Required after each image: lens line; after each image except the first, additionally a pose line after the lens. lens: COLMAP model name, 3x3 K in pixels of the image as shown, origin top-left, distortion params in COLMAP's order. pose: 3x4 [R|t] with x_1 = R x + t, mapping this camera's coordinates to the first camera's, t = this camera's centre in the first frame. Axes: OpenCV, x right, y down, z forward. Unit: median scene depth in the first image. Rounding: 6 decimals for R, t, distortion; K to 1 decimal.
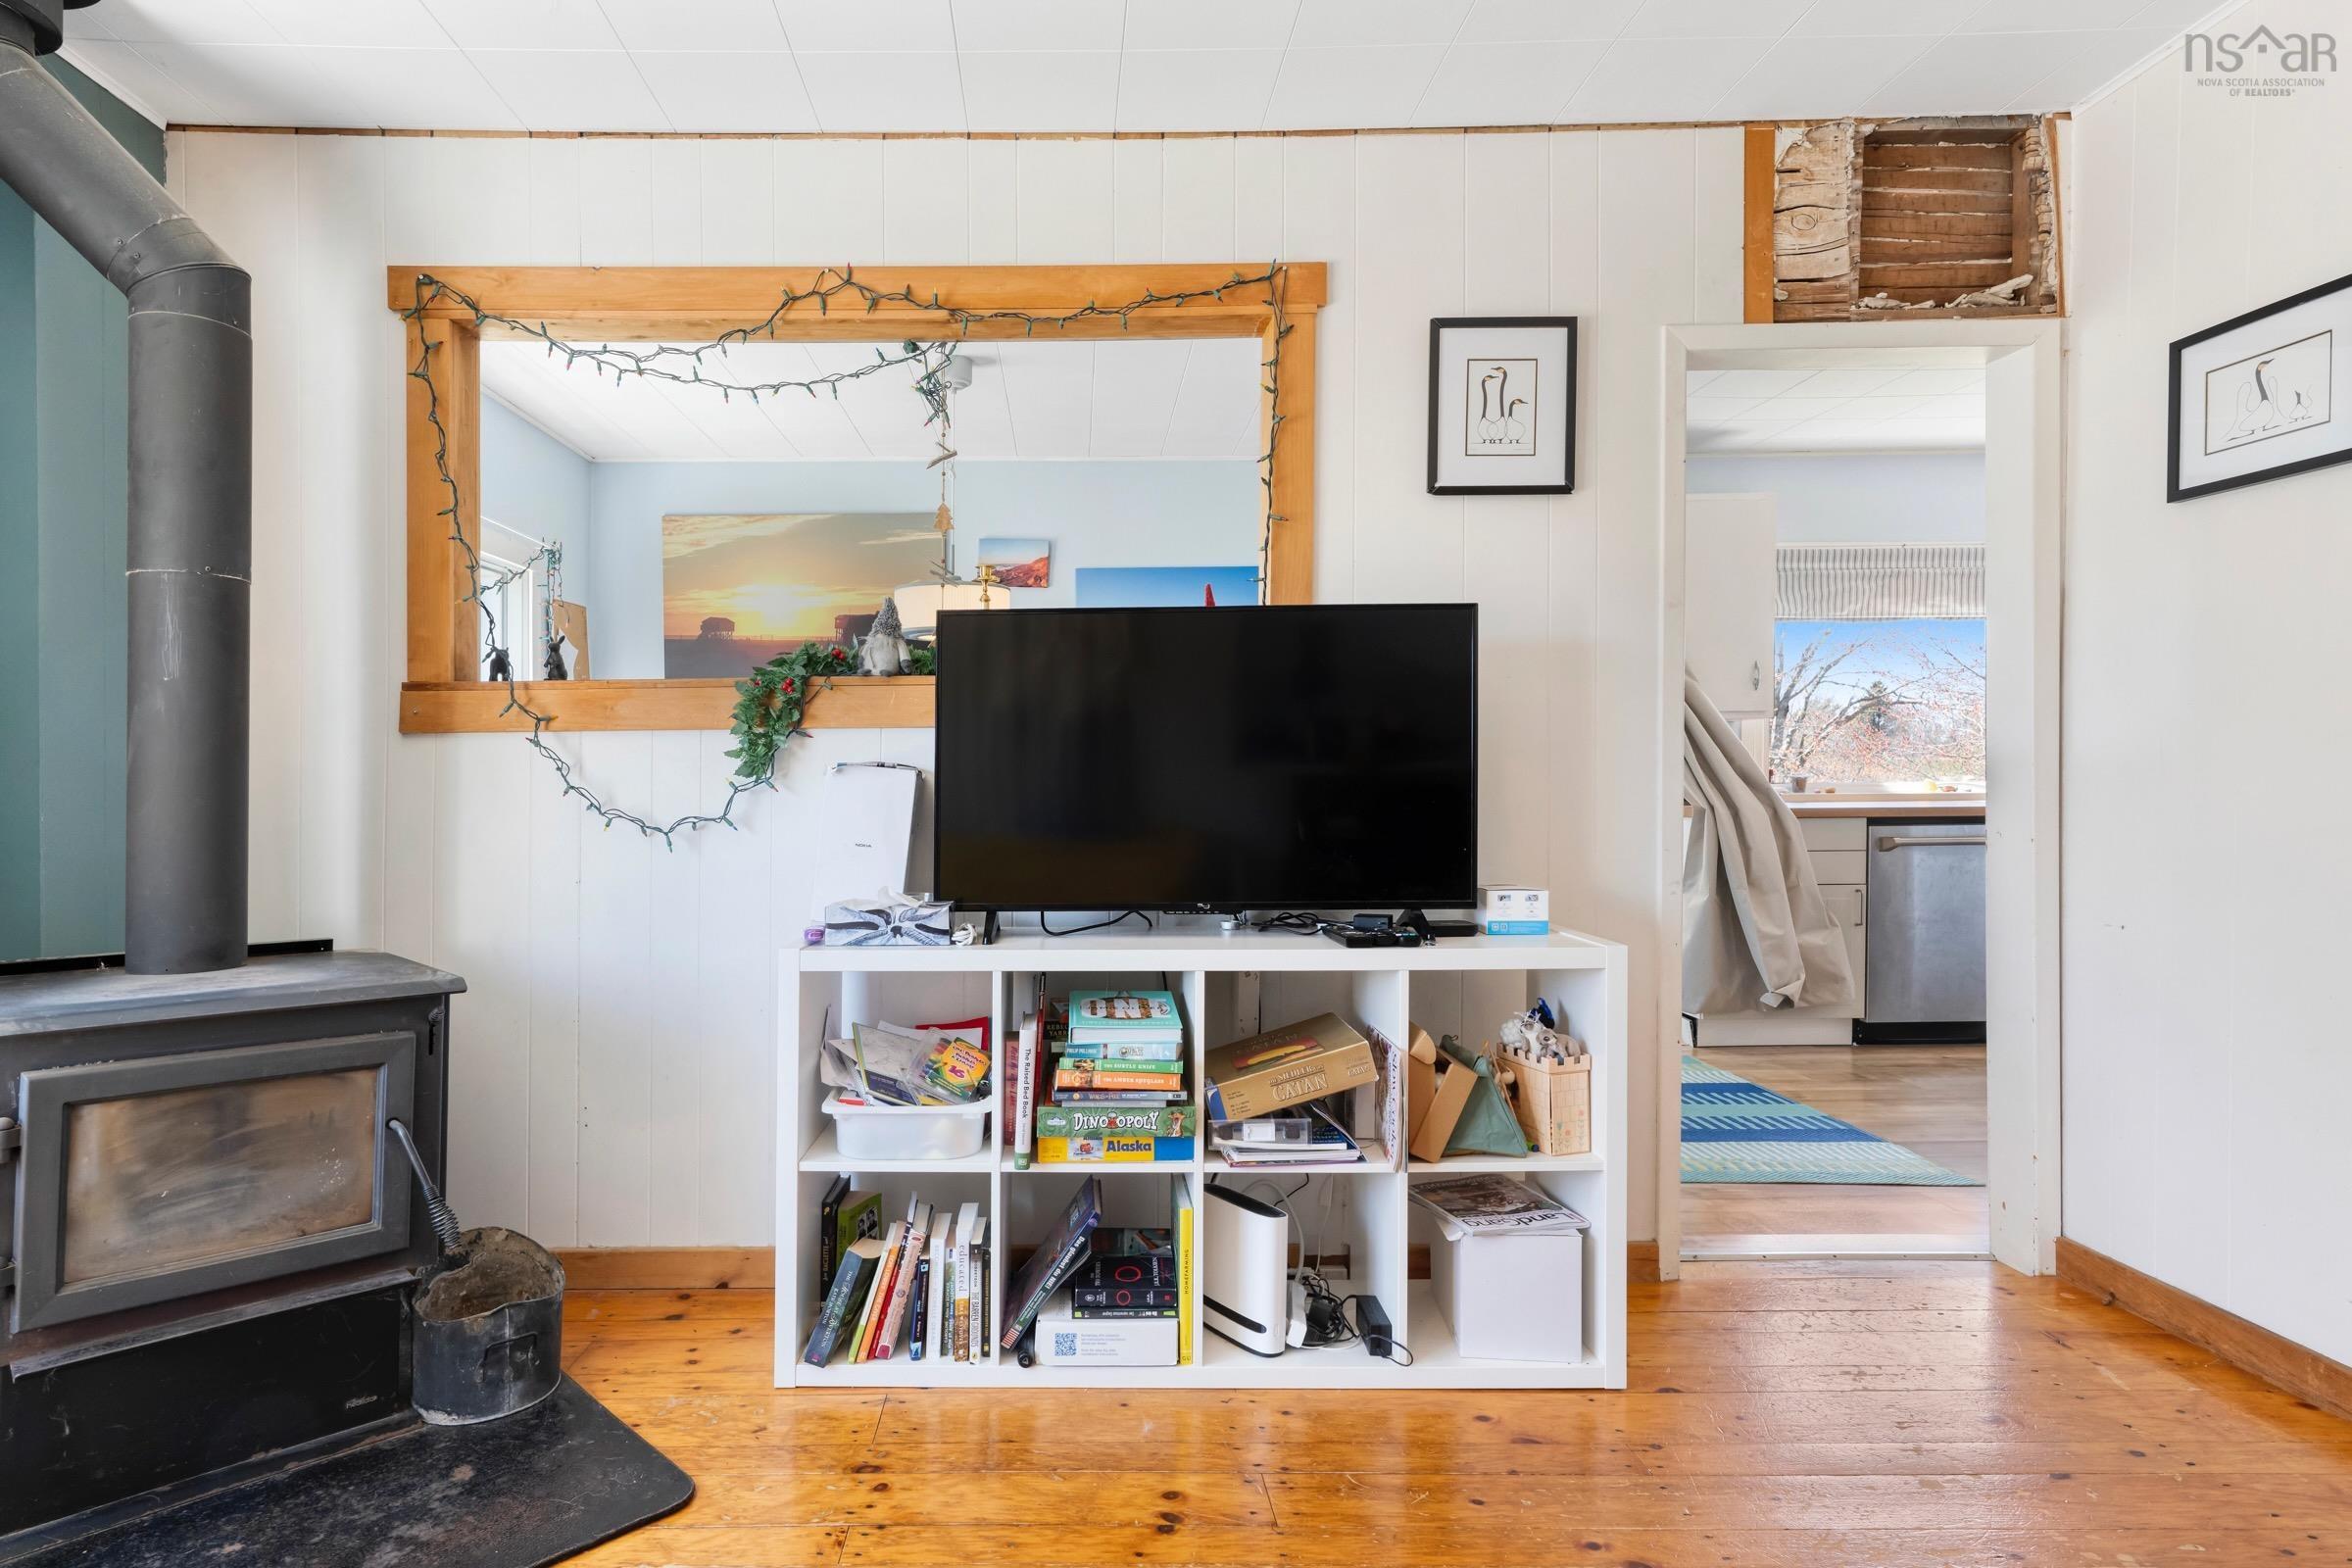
lens RADIAL K [[1257.8, 0, 1099.5], [0, 1257.8, 778.7], [0, 0, 1]] dist [0.008420, 0.000592]
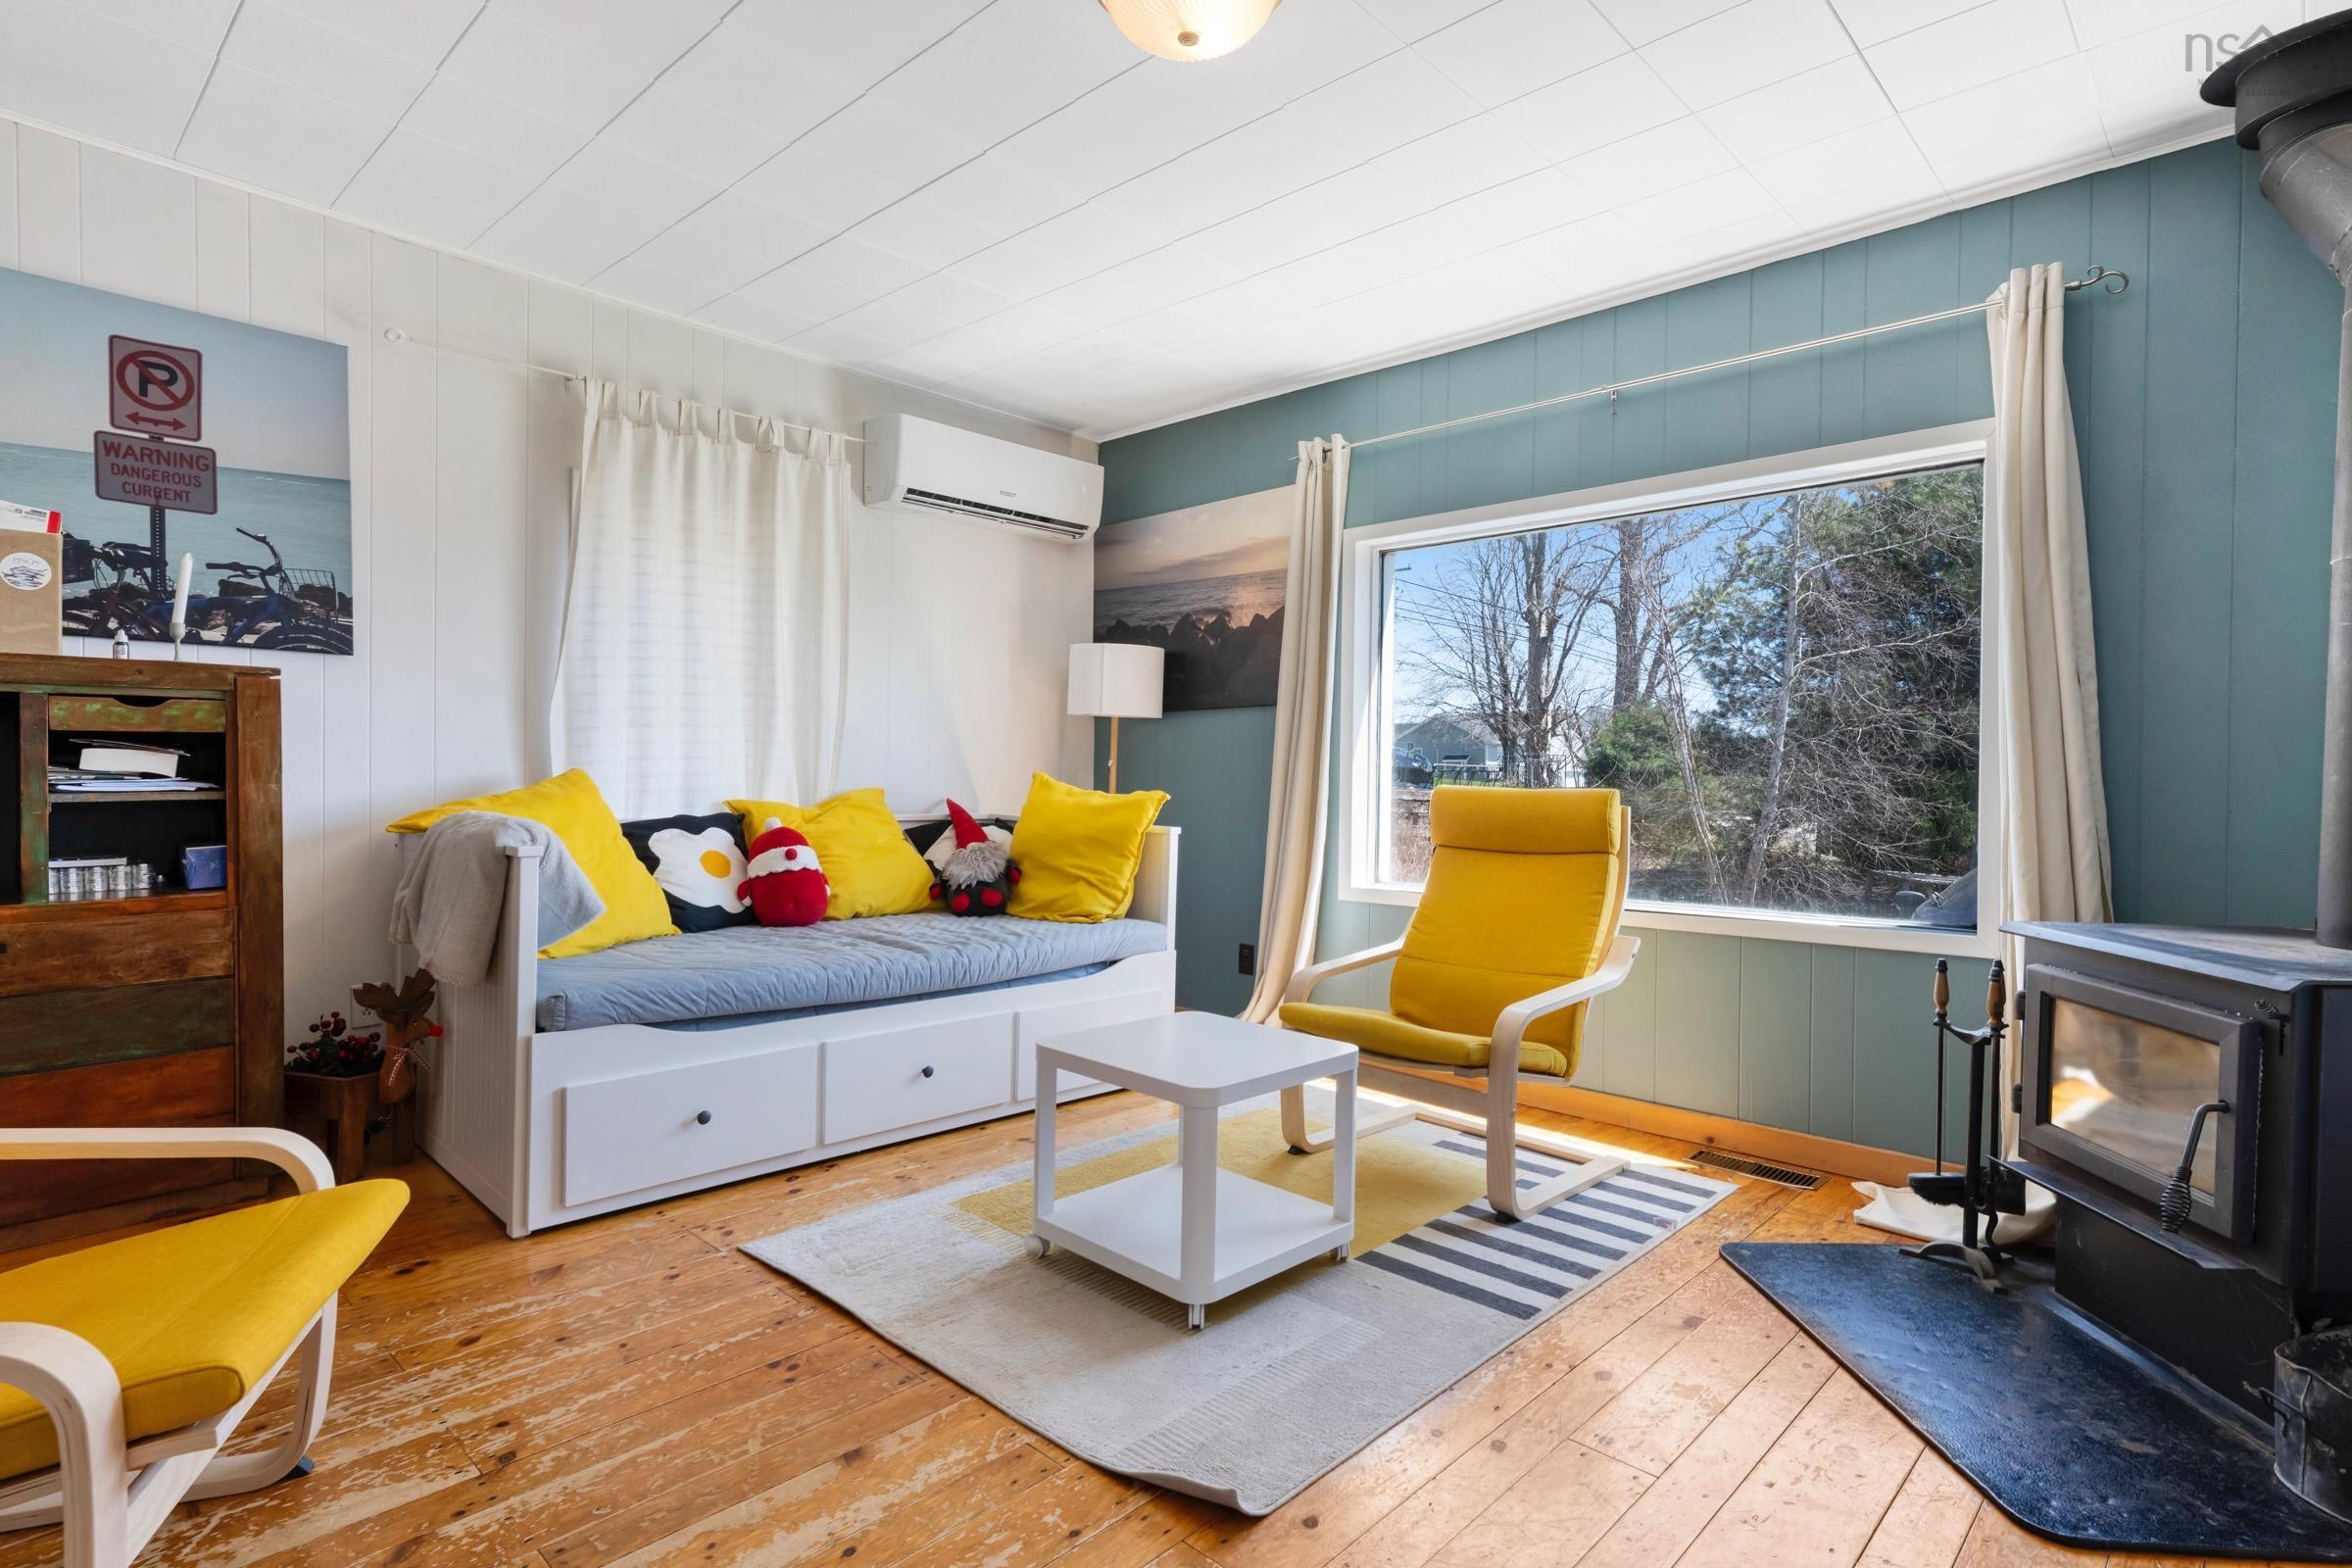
lens RADIAL K [[1188.9, 0, 1176.0], [0, 1188.9, 784.0], [0, 0, 1]] dist [0.003339, 0.000533]
pose [[-0.696884, 0.008405, -0.717134, 0.605451], [-0.004595, 0.999858, 0.016183, 0.007278], [0.717169, 0.014573, -0.696747, 0.943050]]
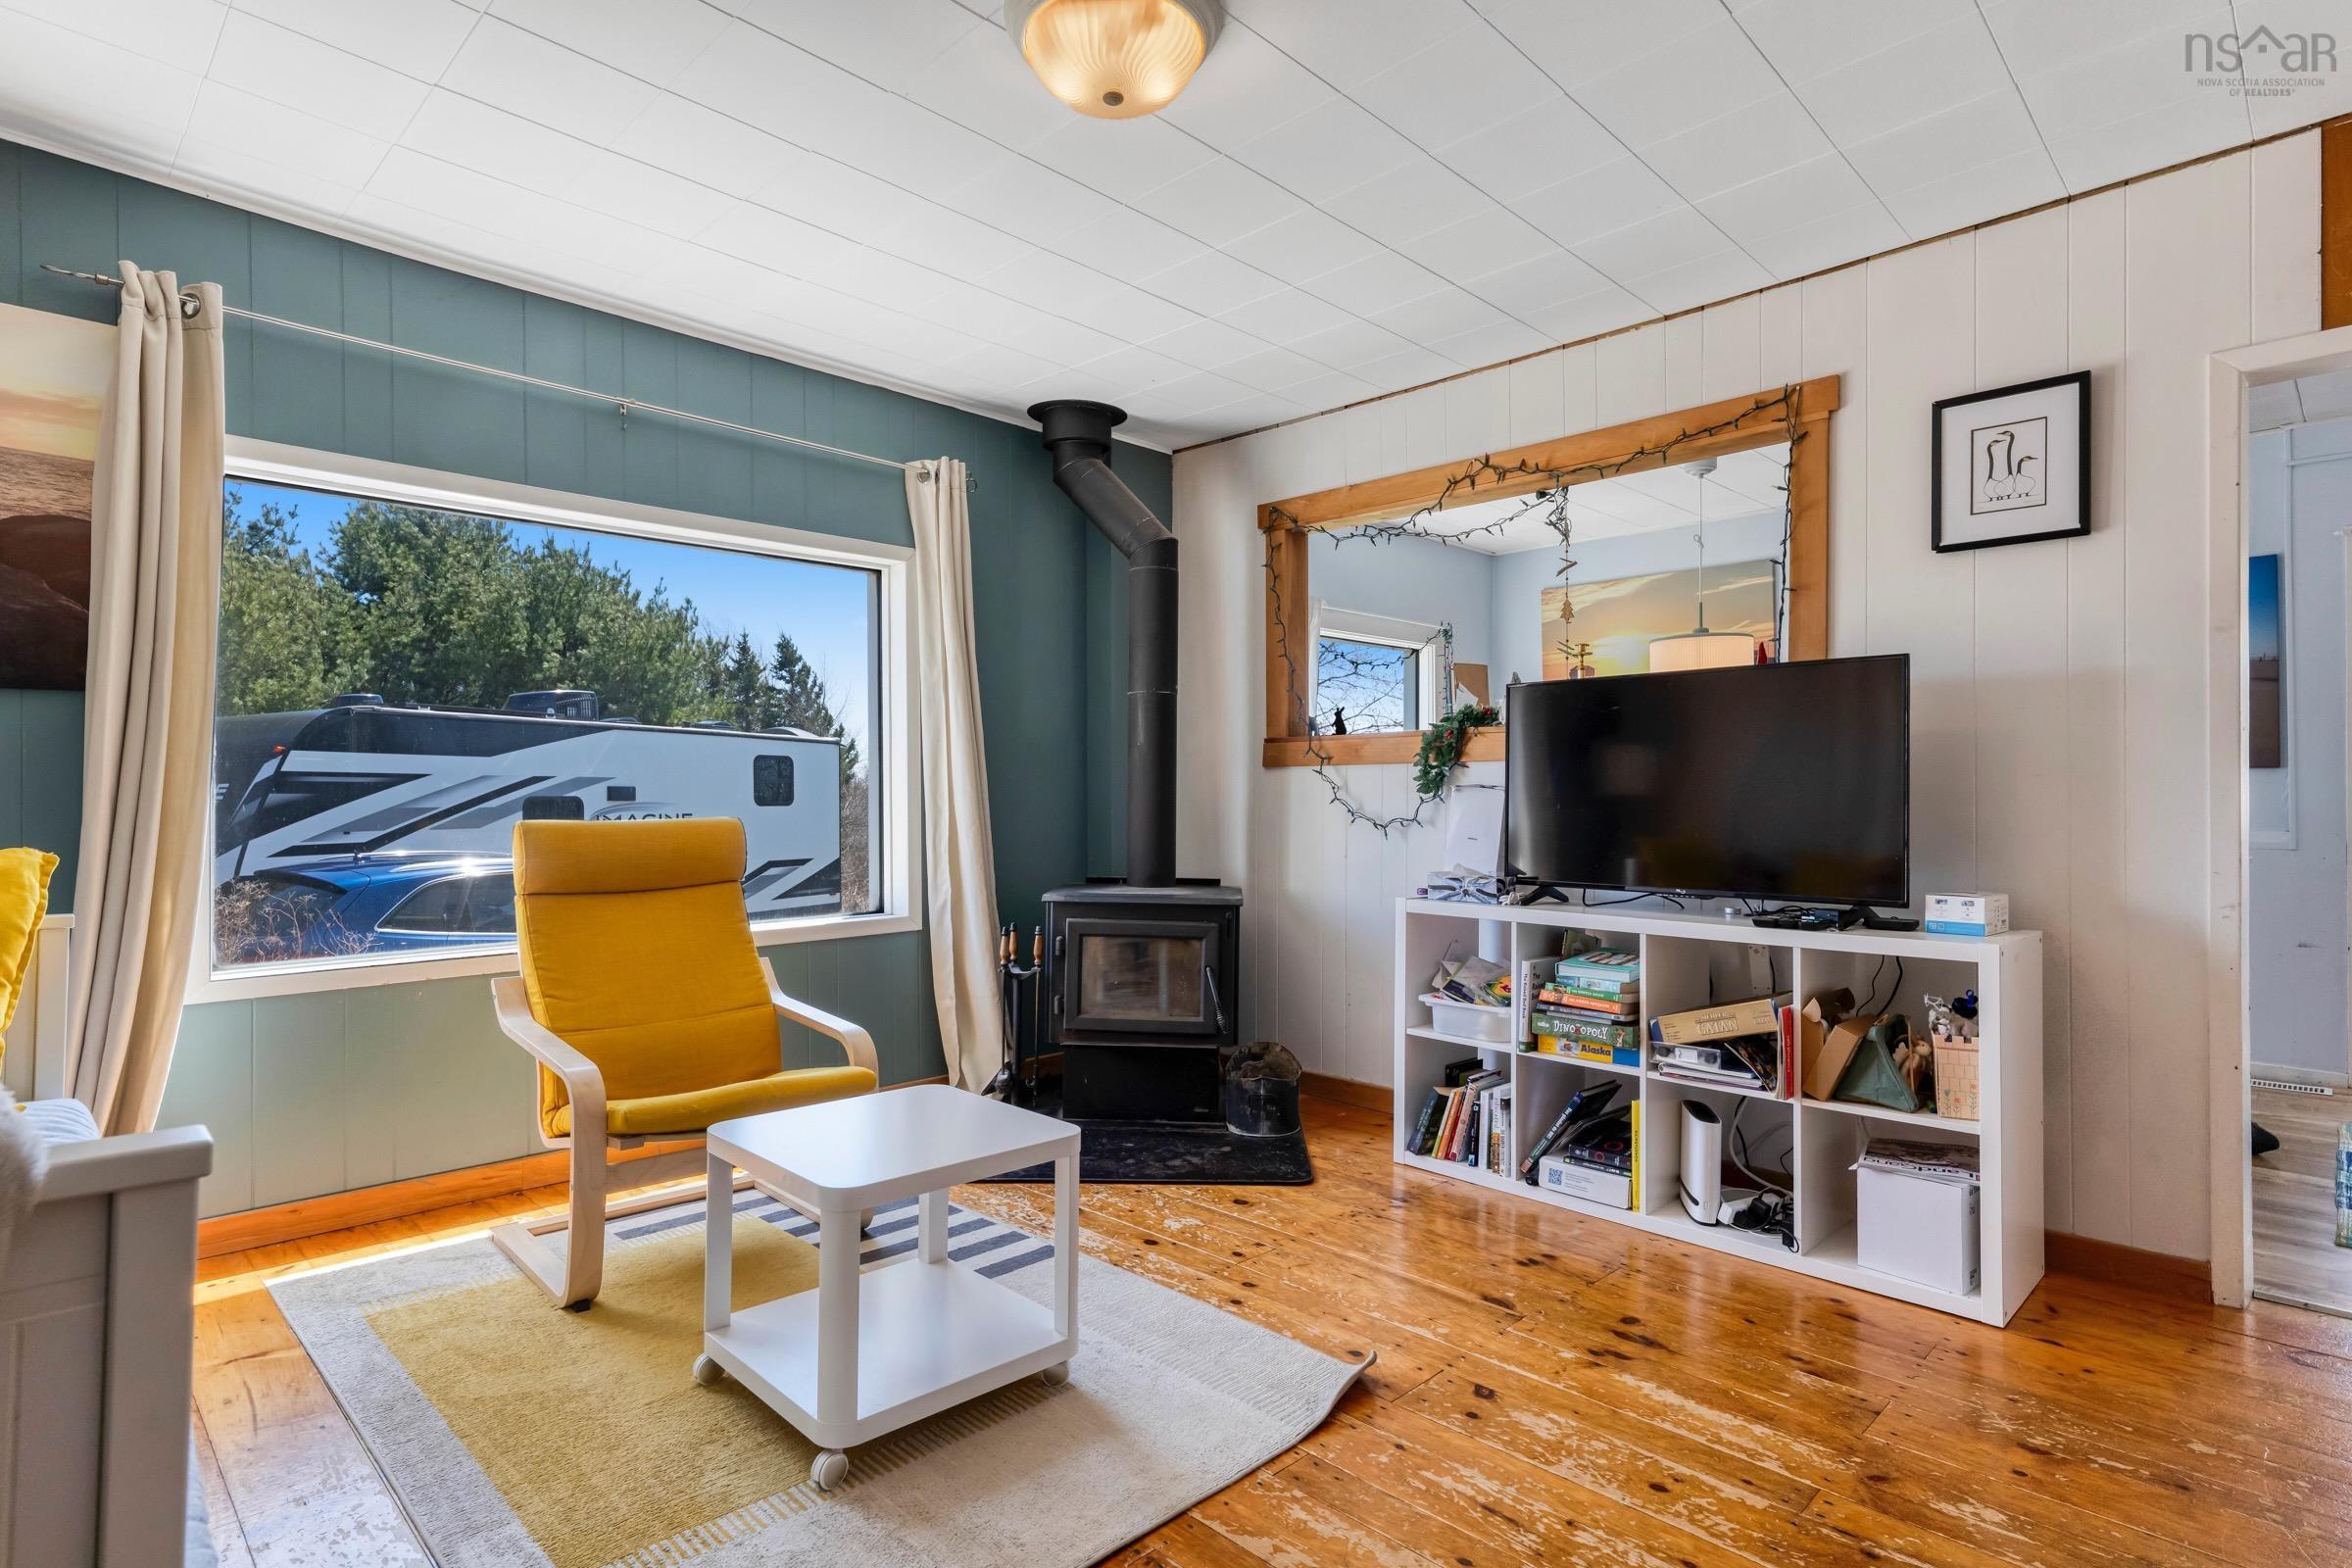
lens RADIAL K [[1188.9, 0, 1176.0], [0, 1188.9, 784.0], [0, 0, 1]] dist [0.003339, 0.000533]
pose [[0.704024, 0.001922, -0.710173, 0.636677], [-0.007169, 0.999965, -0.004401, -0.005348], [0.710140, 0.008190, 0.704013, -0.302354]]
